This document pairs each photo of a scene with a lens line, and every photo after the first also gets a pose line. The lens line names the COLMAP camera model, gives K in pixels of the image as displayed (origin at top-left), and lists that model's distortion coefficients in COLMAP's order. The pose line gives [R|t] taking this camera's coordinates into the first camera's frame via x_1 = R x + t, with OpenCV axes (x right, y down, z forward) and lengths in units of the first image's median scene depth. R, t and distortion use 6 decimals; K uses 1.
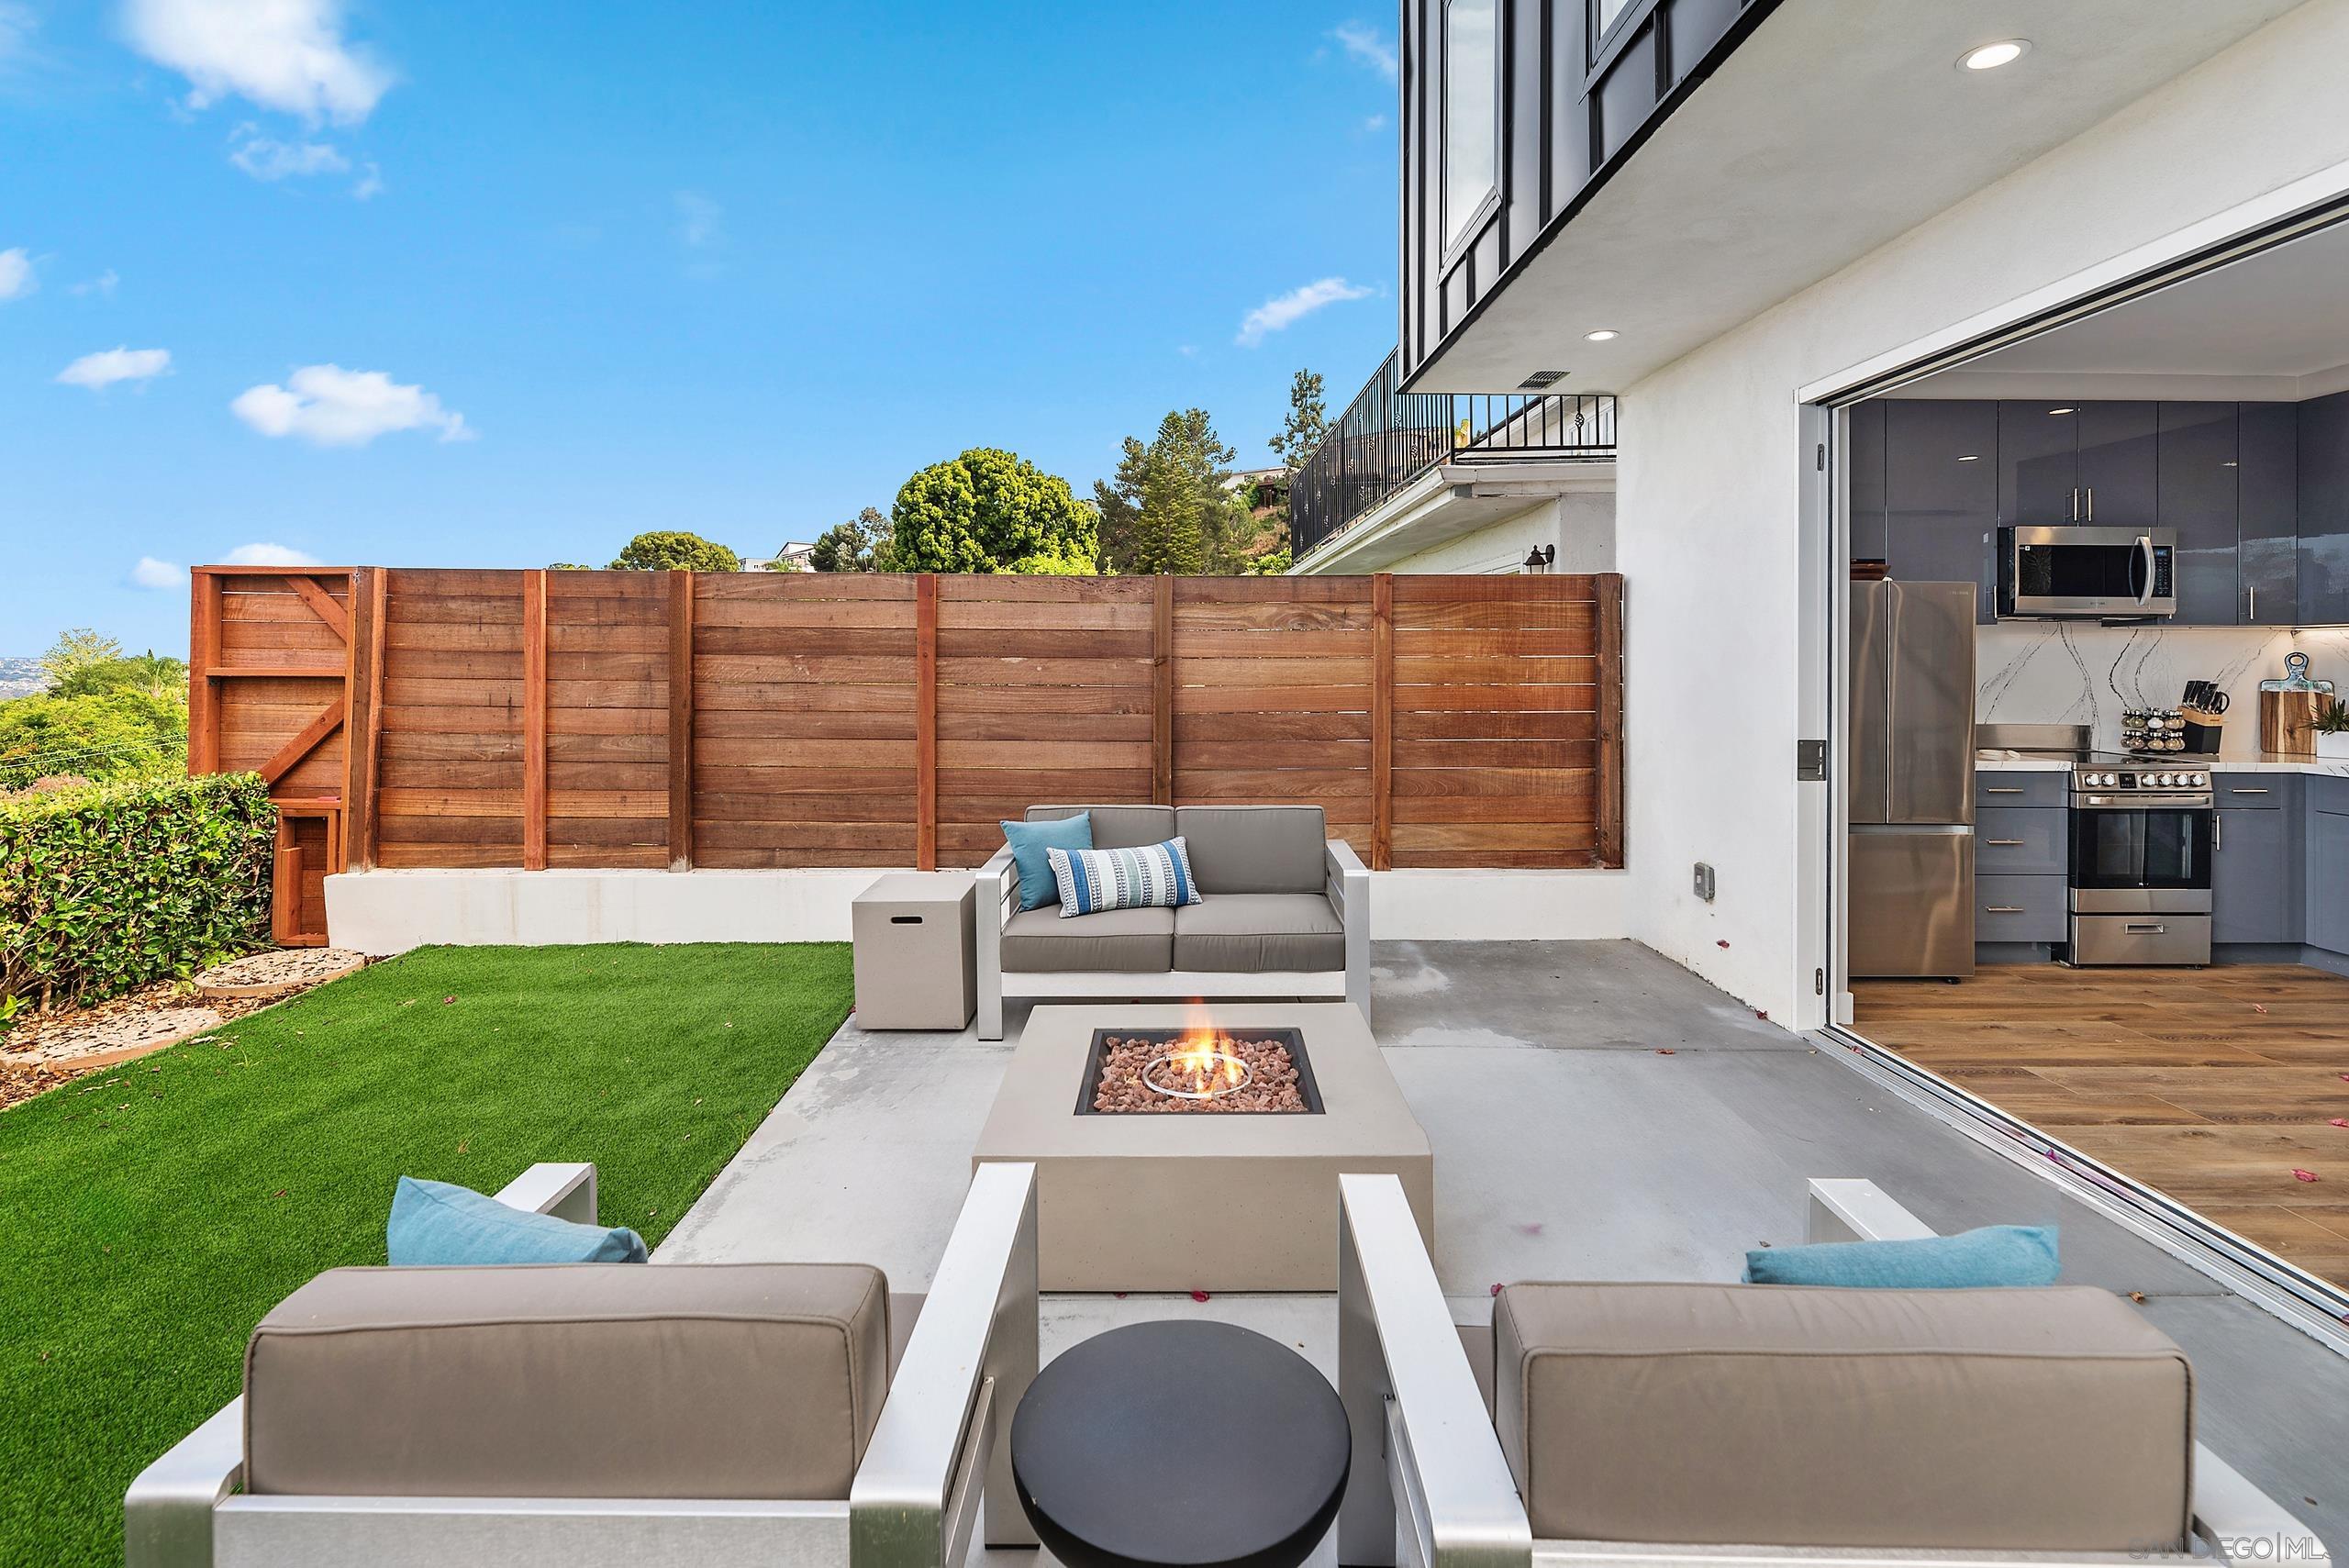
lens RADIAL K [[1079.6, 0, 1183.7], [0, 1079.6, 654.0], [0, 0, 1]] dist [-0.001399, 0.001795]
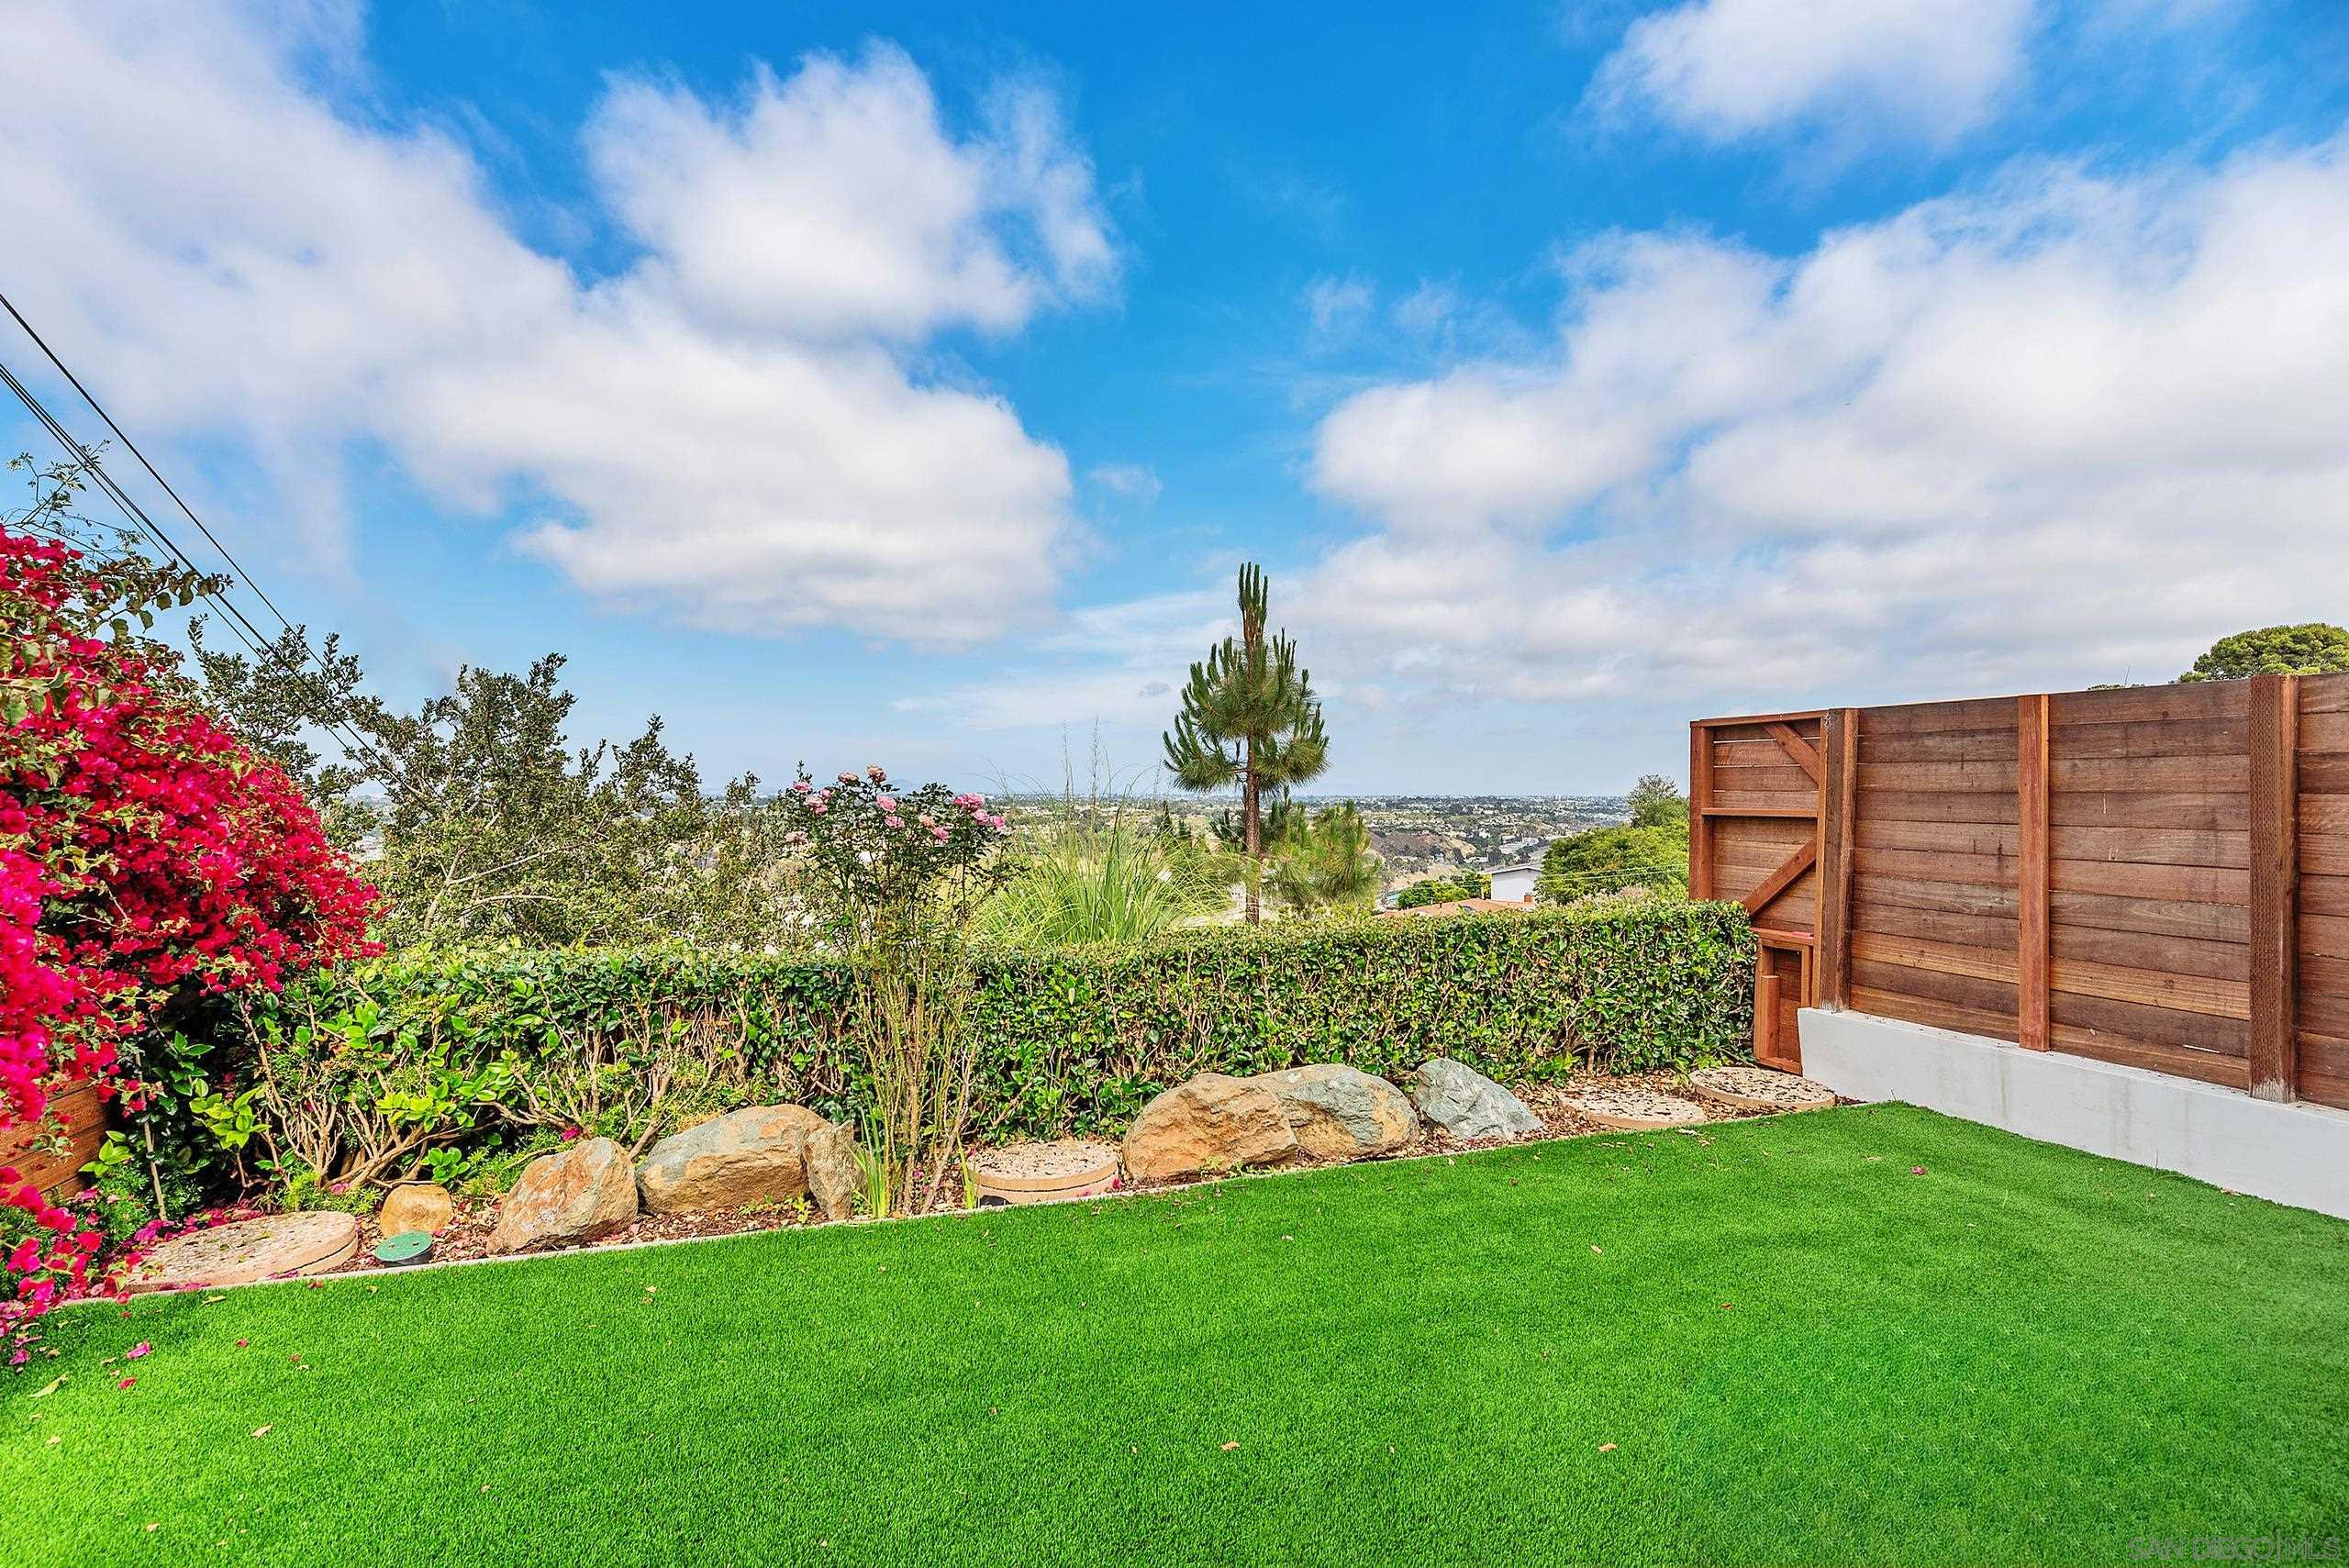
lens RADIAL K [[1019.6, 0, 1061.8], [0, 1019.6, 801.4], [0, 0, 1]] dist [-0.001173, -0.000711]
pose [[0.246196, 0.002125, -0.969218, -0.013796], [0.006748, 0.999970, 0.003907, -0.003043], [0.969197, -0.007502, 0.246174, 0.062935]]
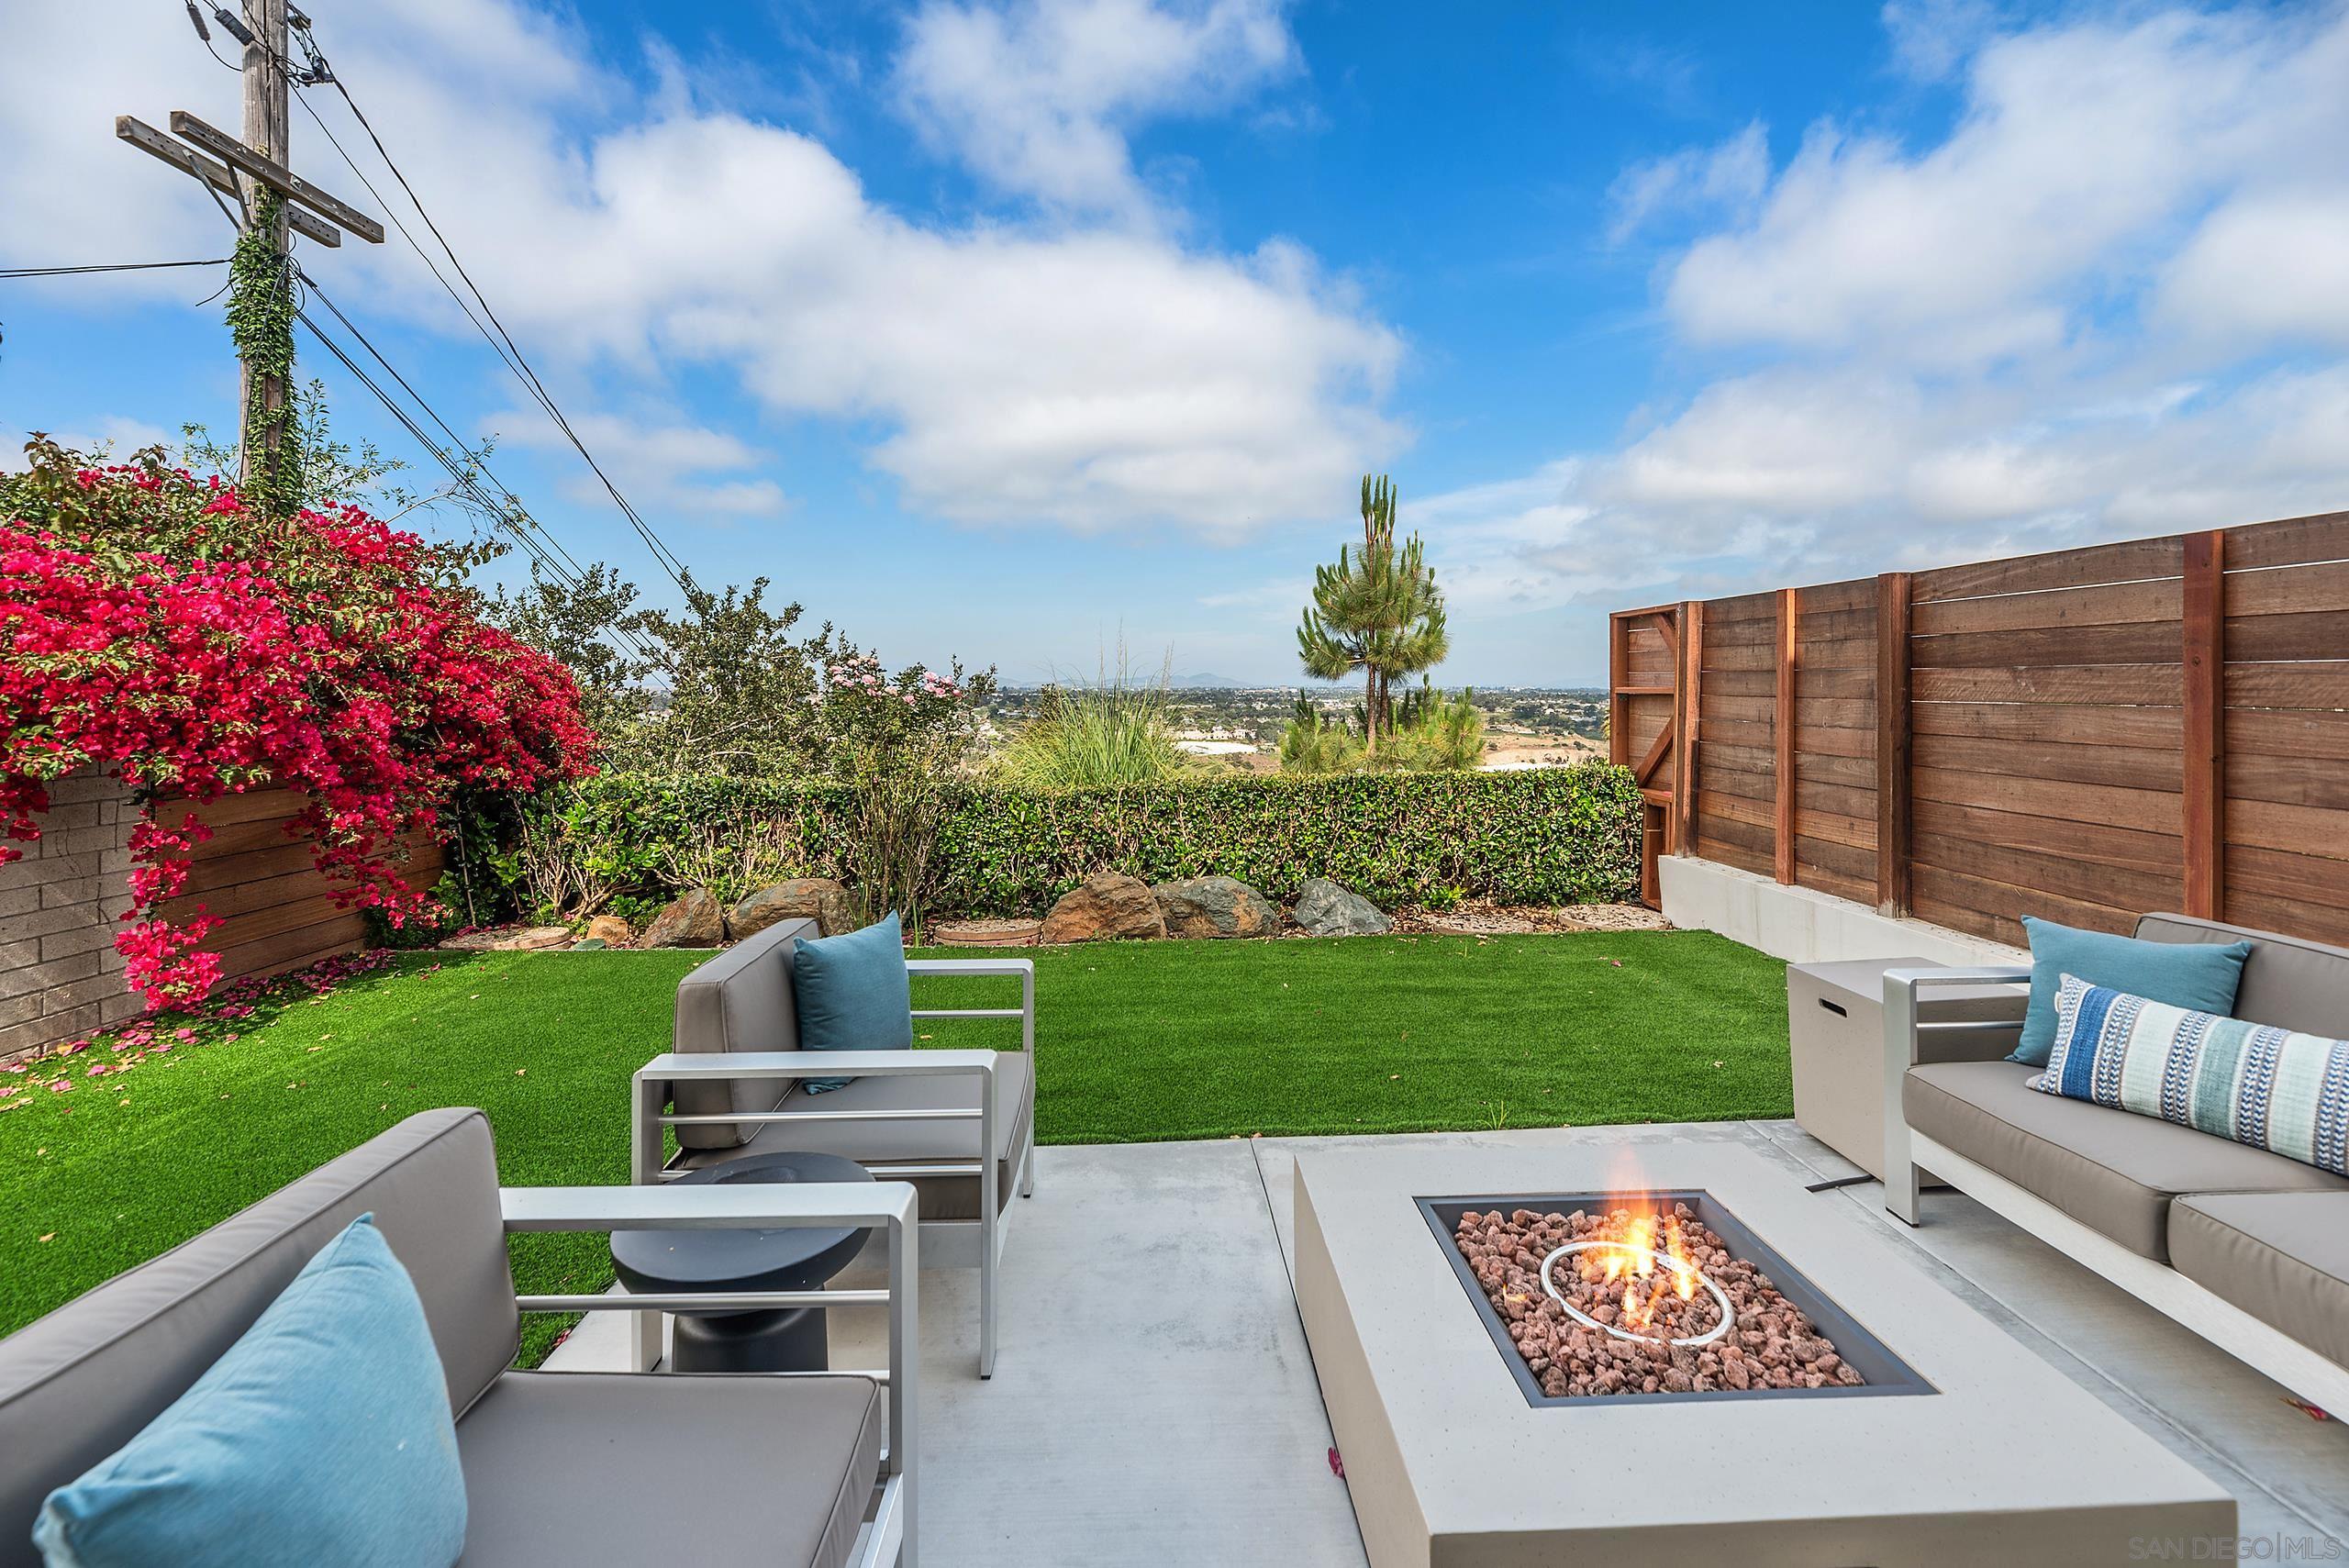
lens RADIAL K [[1019.6, 0, 1170.4], [0, 1019.6, 701.0], [0, 0, 1]] dist [-0.001173, -0.000711]
pose [[0.028497, 0.007181, -0.999568, 0.342115], [0.006571, 0.999951, 0.007372, 0.016378], [0.999572, -0.006778, 0.028449, 0.392203]]
